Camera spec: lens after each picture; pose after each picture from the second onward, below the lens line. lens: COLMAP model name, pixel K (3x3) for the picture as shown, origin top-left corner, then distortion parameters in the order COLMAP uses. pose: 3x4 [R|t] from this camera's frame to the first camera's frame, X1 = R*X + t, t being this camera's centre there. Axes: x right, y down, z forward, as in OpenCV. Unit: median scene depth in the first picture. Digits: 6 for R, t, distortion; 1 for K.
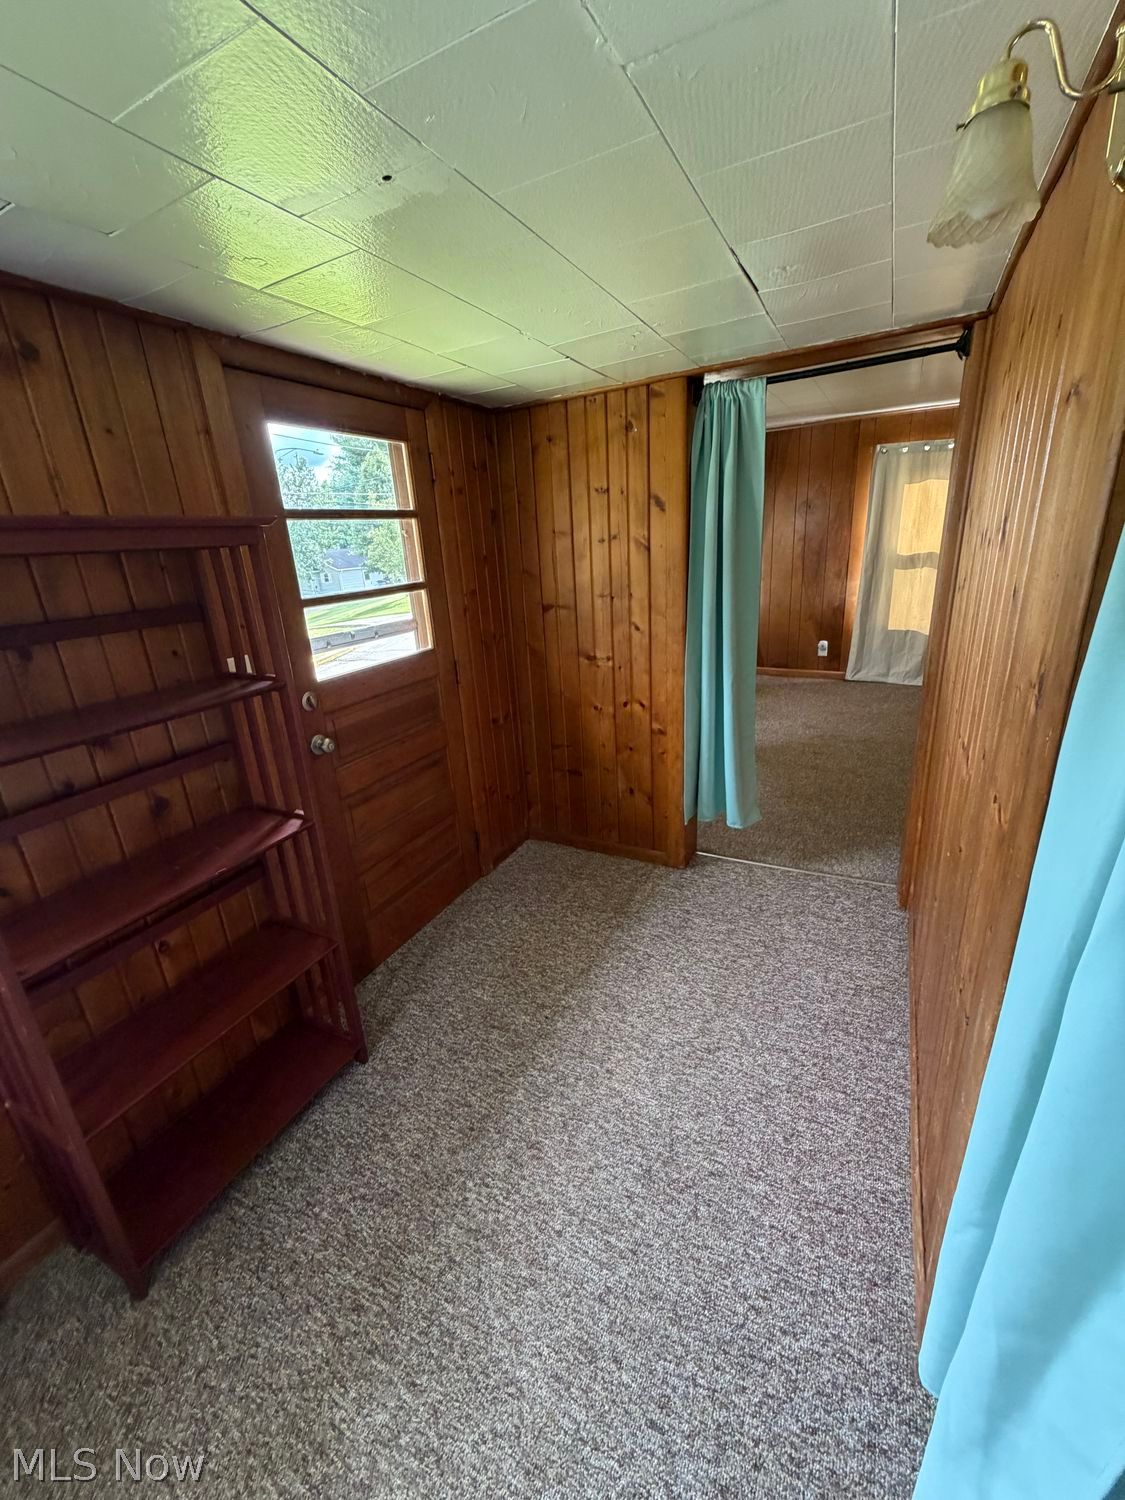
lens RADIAL K [[602.7, 0, 562.7], [0, 602.7, 749.0], [0, 0, 1]] dist [0.000389, 0.000069]
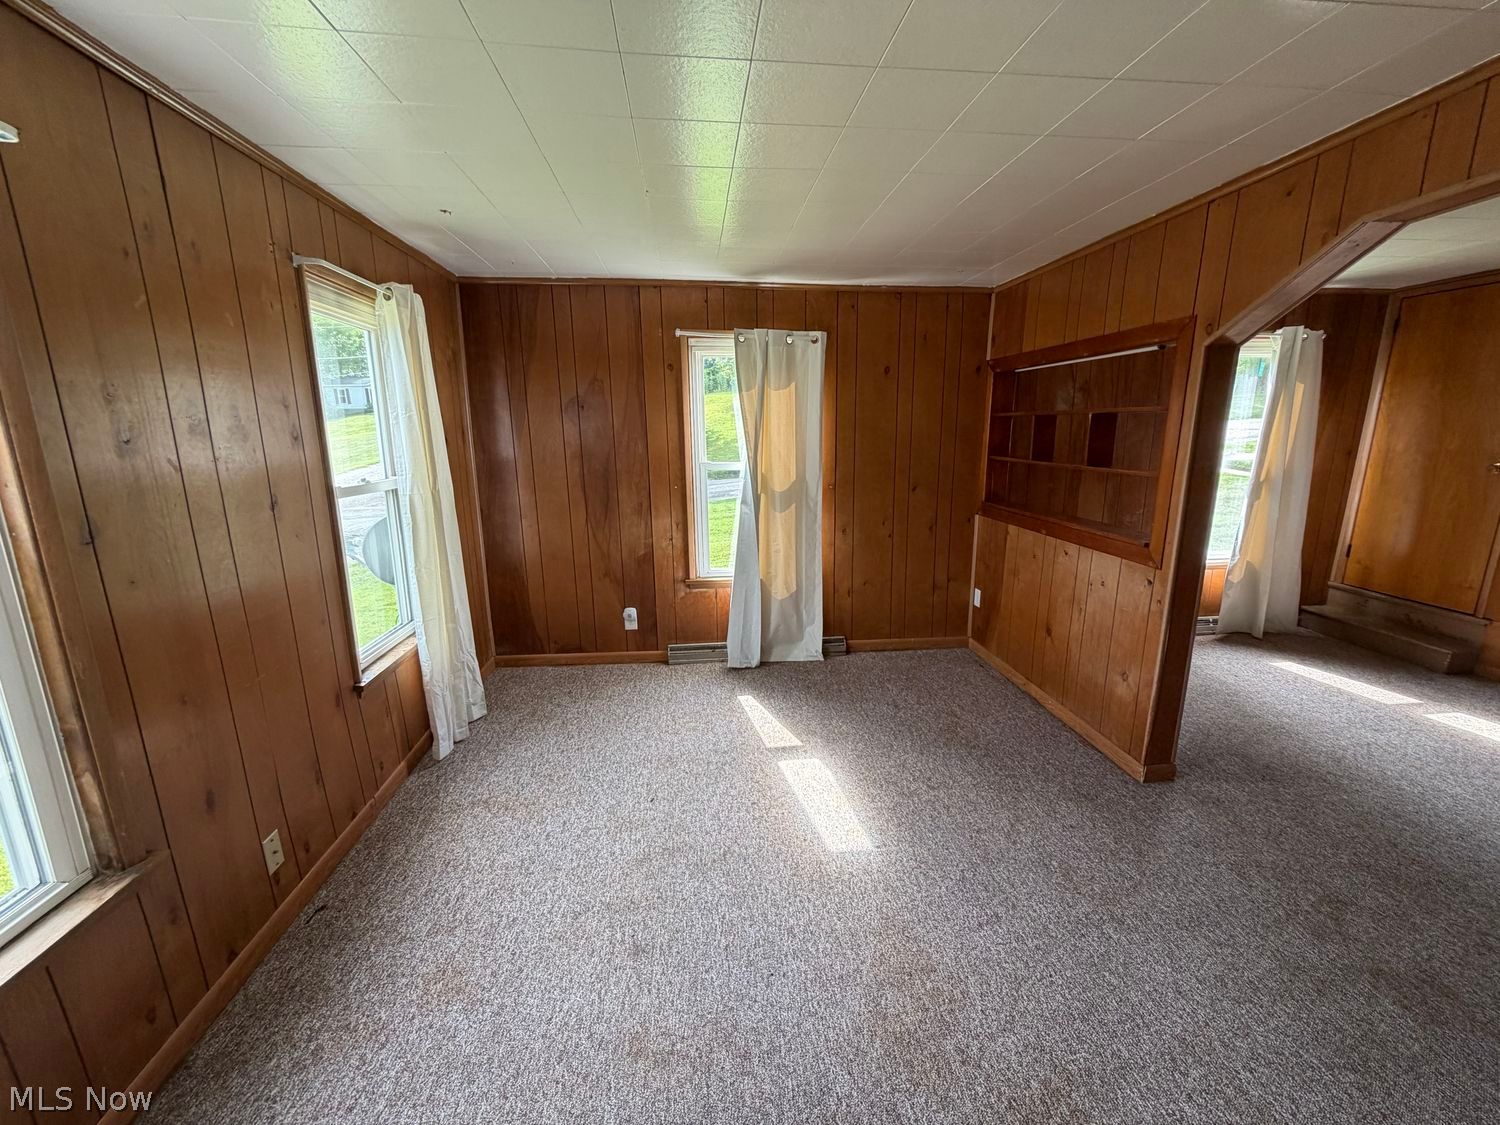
lens RADIAL K [[602.7, 0, 757.3], [0, 602.7, 559.4], [0, 0, 1]] dist [0.000389, 0.000069]
pose [[0.824787, -0.069499, 0.561156, 0.194058], [0.146781, 0.984713, -0.093782, -0.157174], [-0.546060, 0.159717, 0.822380, 0.401511]]
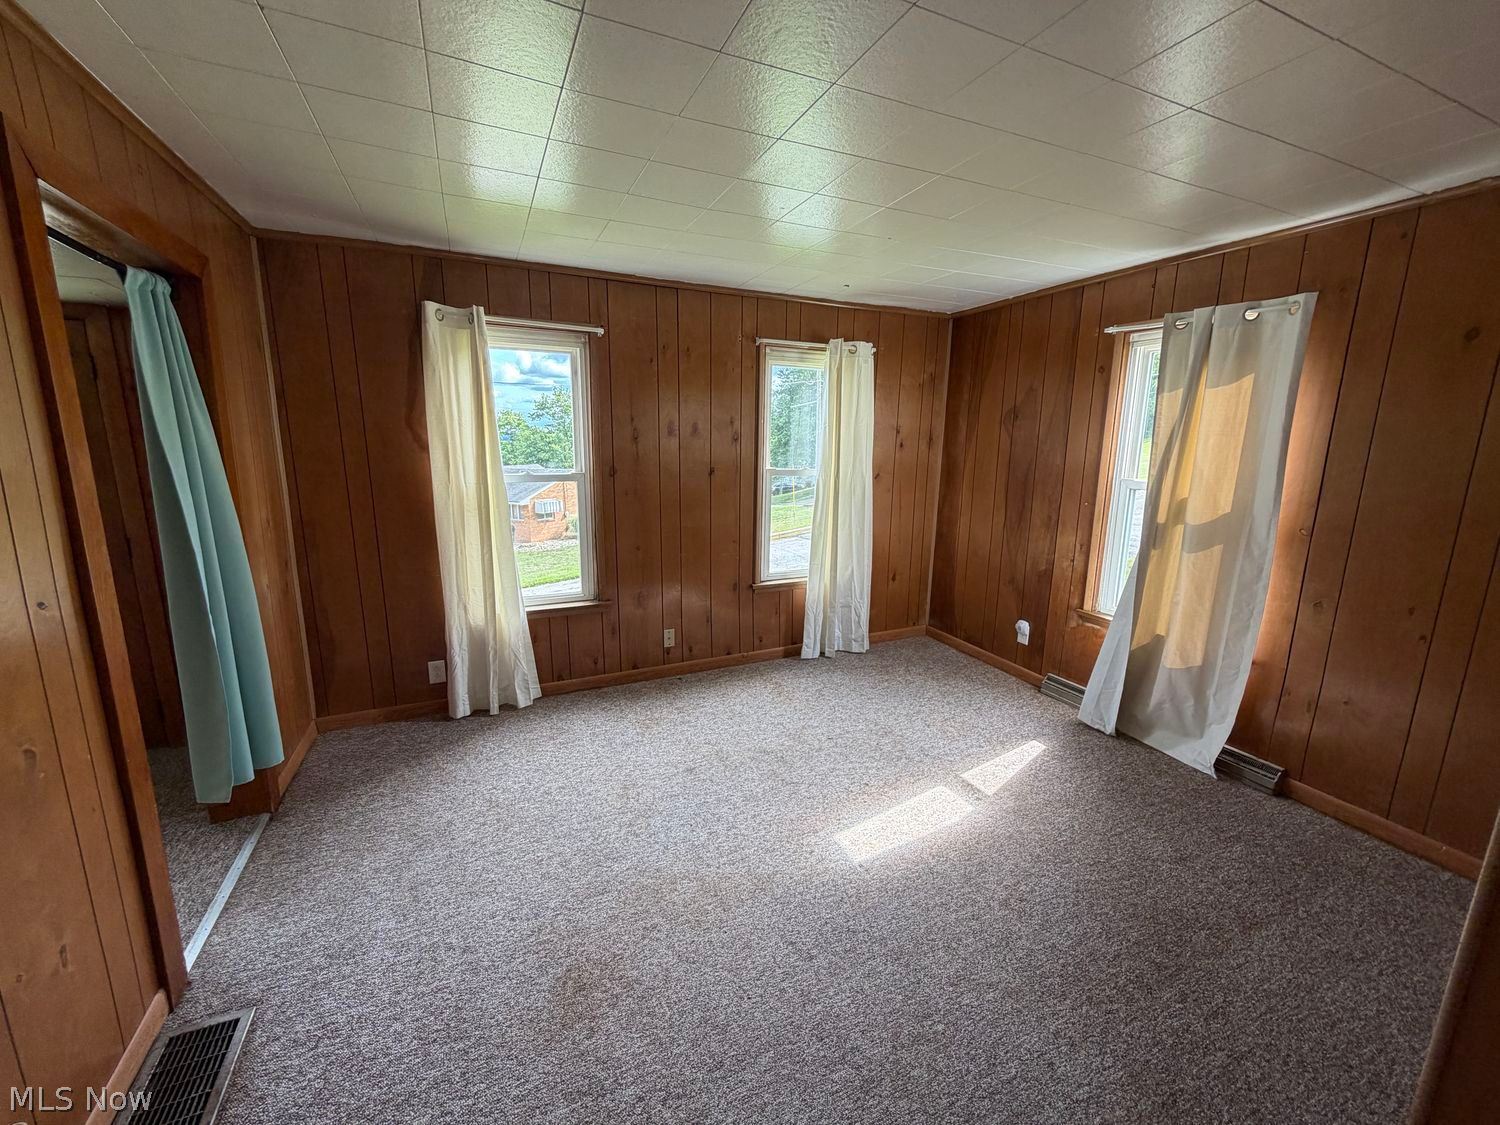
lens RADIAL K [[602.7, 0, 752.2], [0, 602.7, 559.3], [0, 0, 1]] dist [0.000389, 0.000069]
pose [[0.788799, 0.182489, -0.586936, 0.598330], [-0.250979, 0.967302, -0.036545, -0.154493], [0.561075, 0.176135, 0.808808, 0.330469]]
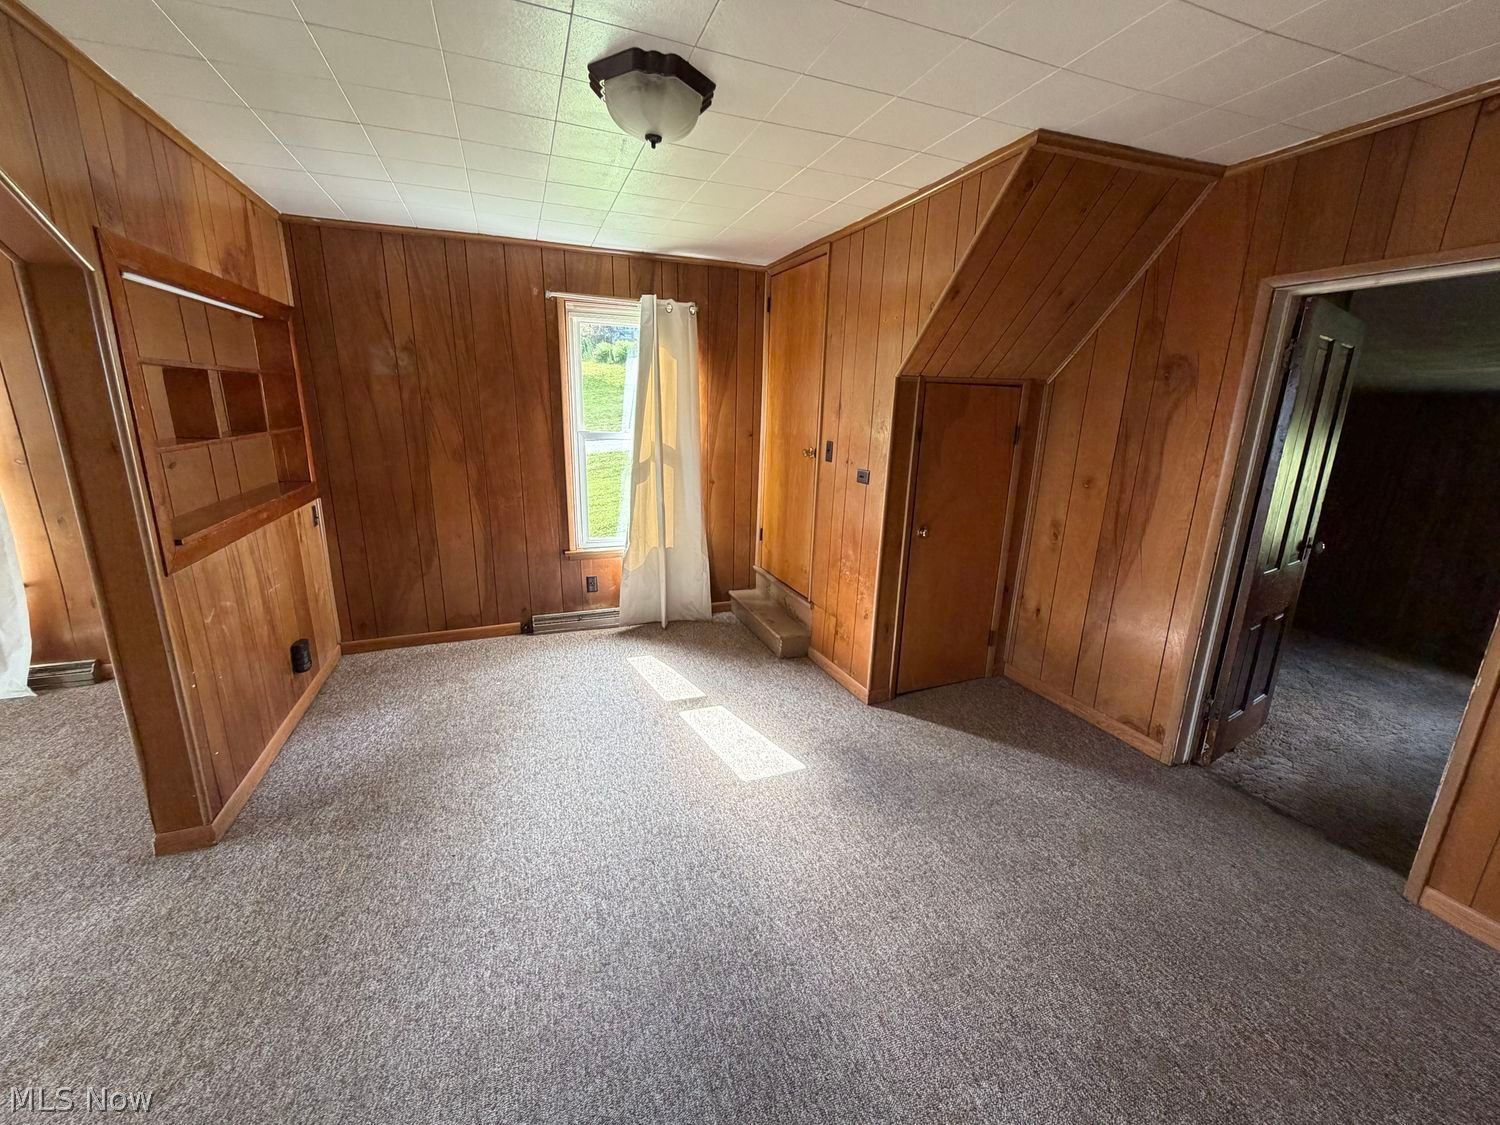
lens RADIAL K [[602.7, 0, 755.7], [0, 602.7, 561.6], [0, 0, 1]] dist [0.000389, 0.000069]
pose [[0.651427, -0.114849, 0.749969, 0.666689], [0.185597, 0.982567, -0.010741, -0.089313], [-0.735661, 0.146189, 0.661386, 0.132036]]
